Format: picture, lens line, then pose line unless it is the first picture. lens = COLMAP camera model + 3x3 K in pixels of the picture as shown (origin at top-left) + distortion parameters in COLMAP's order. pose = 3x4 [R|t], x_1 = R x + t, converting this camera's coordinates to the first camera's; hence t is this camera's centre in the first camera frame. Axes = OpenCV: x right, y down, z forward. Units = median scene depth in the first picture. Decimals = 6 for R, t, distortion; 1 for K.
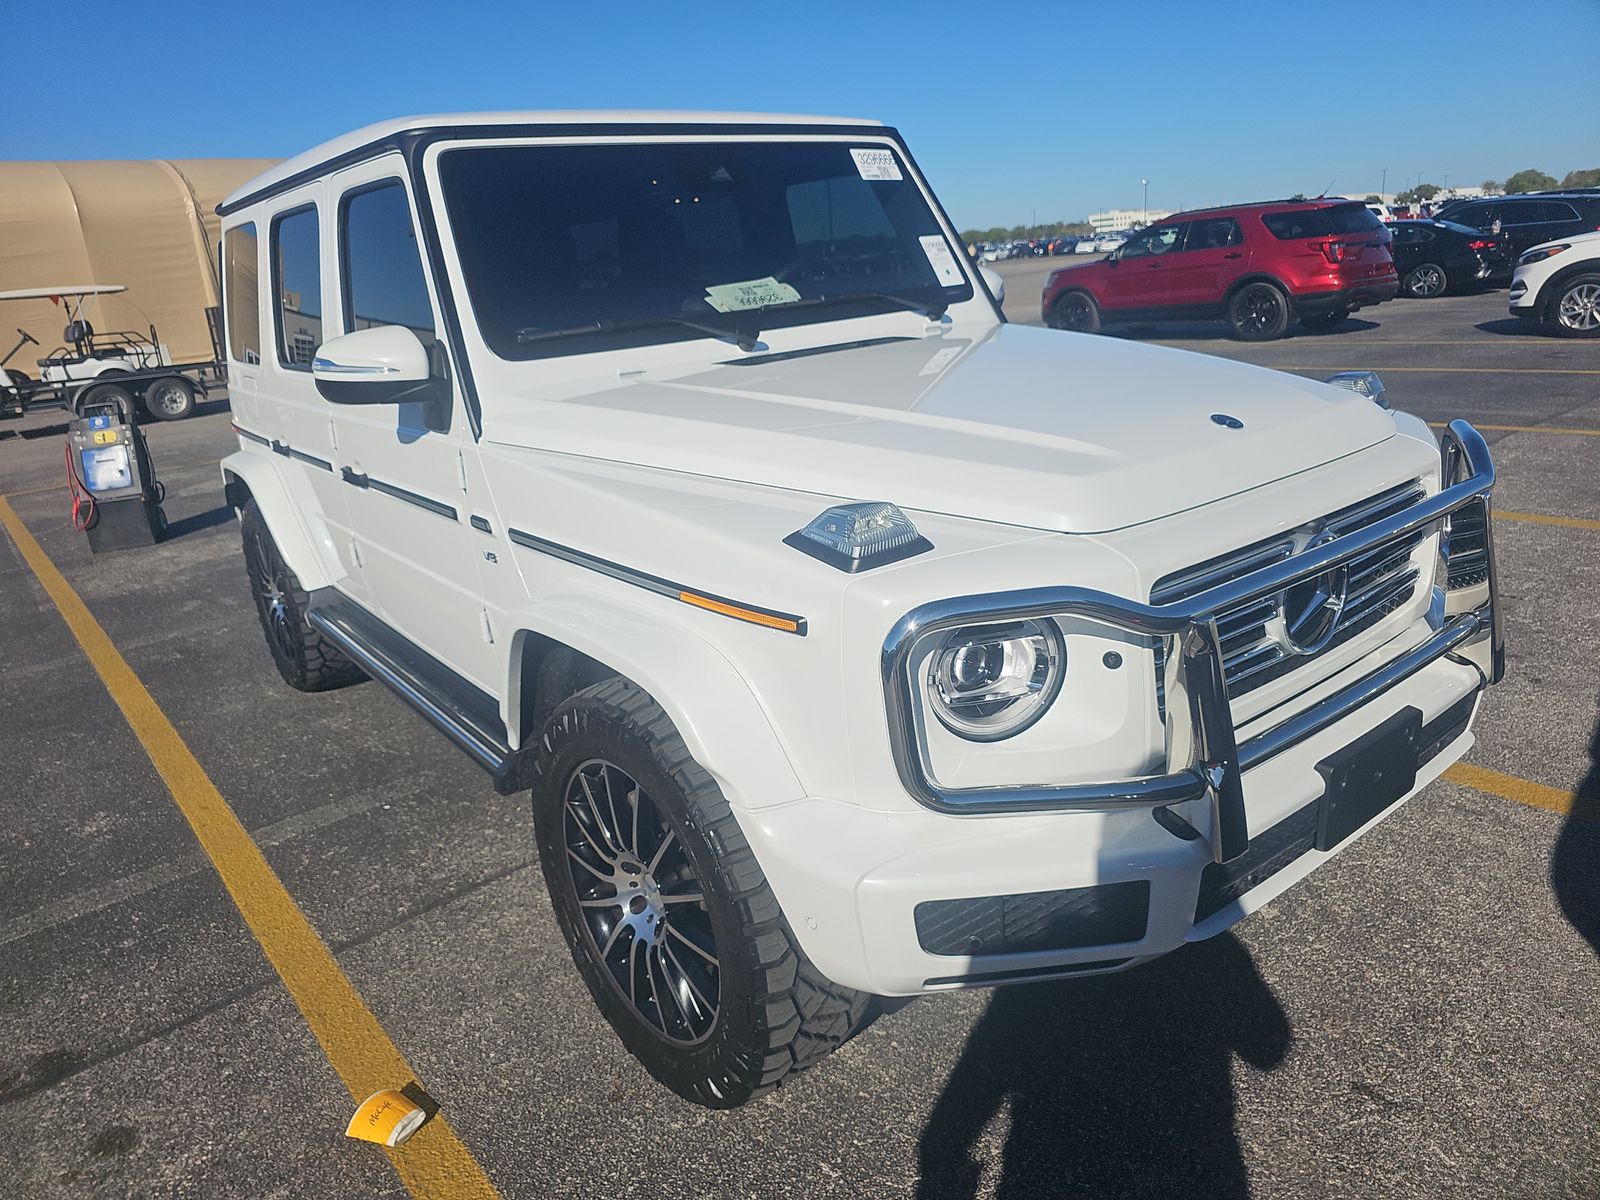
lens RADIAL K [[1054.1, 0, 802.8], [0, 1054.1, 587.6], [0, 0, 1]] dist [0.011290, -0.006943]
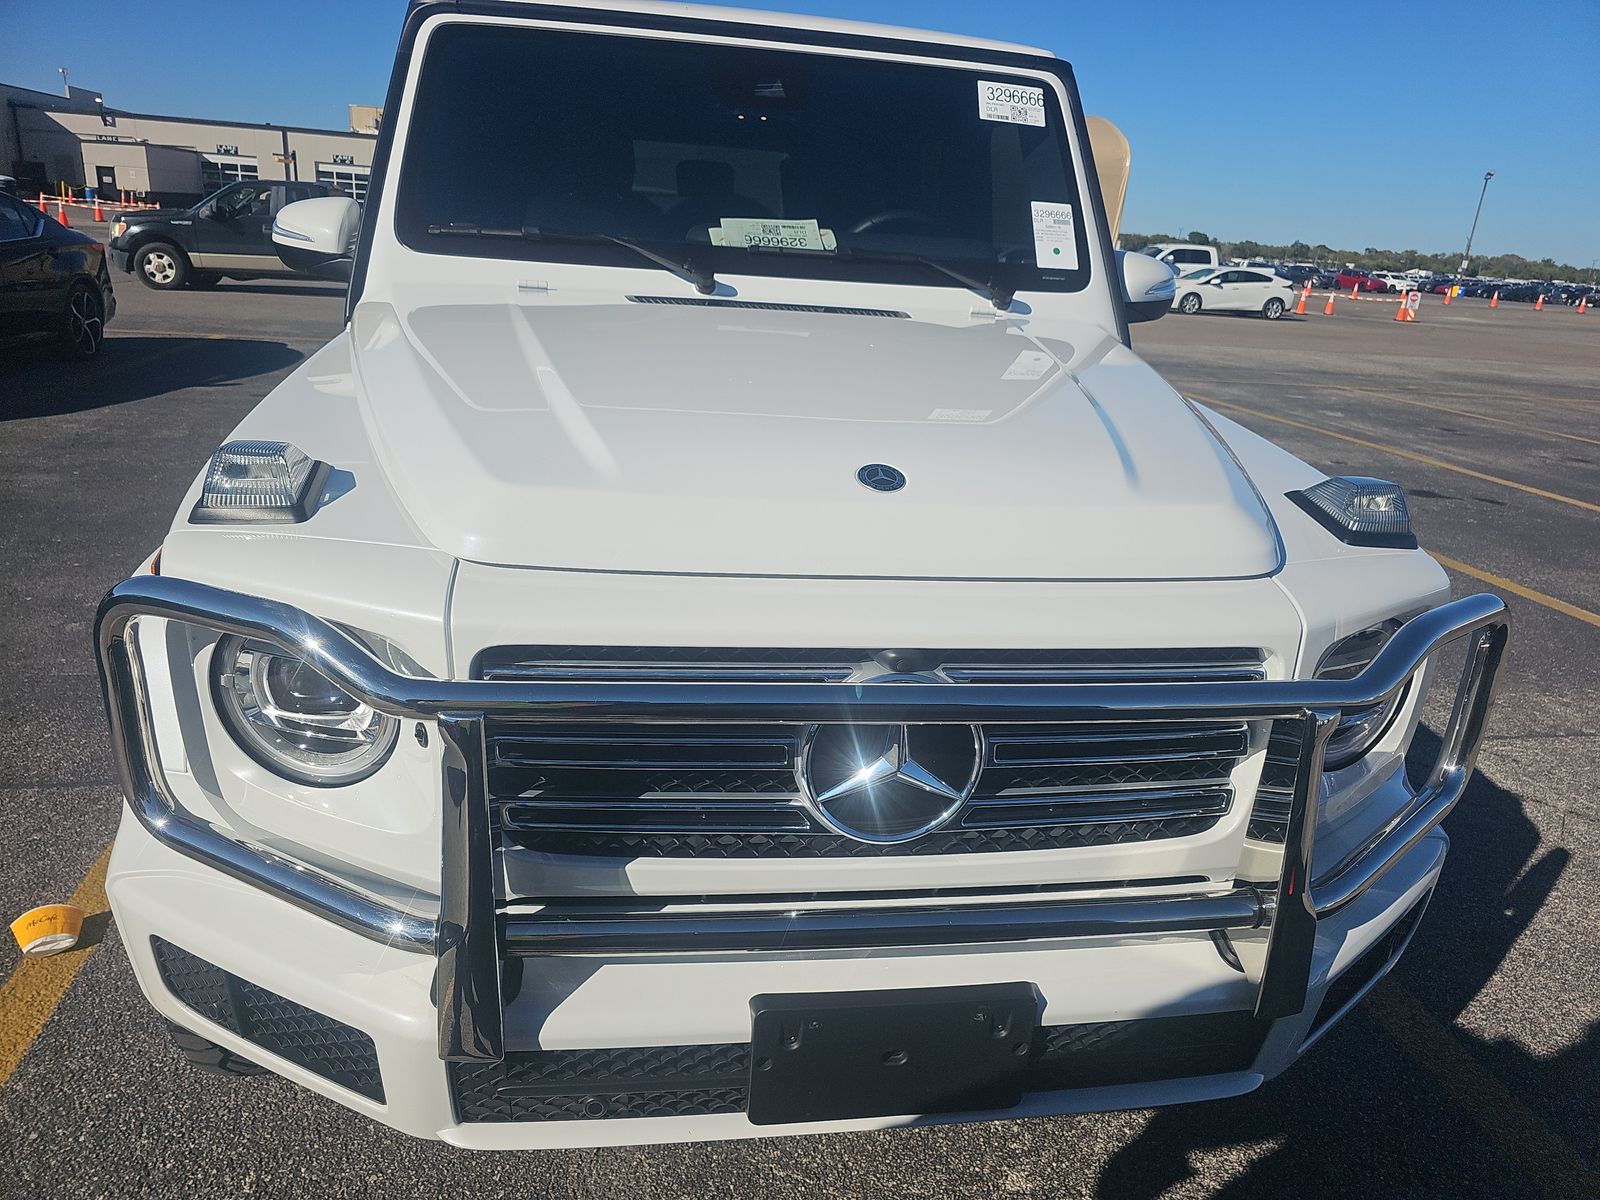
lens RADIAL K [[1054.1, 0, 800.1], [0, 1054.1, 612.6], [0, 0, 1]] dist [0.011290, -0.006943]
pose [[0.871097, 0.291940, -0.394920, 0.391700], [-0.272519, 0.956312, 0.105832, -0.078721], [0.408563, 0.015434, 0.912599, 0.226203]]
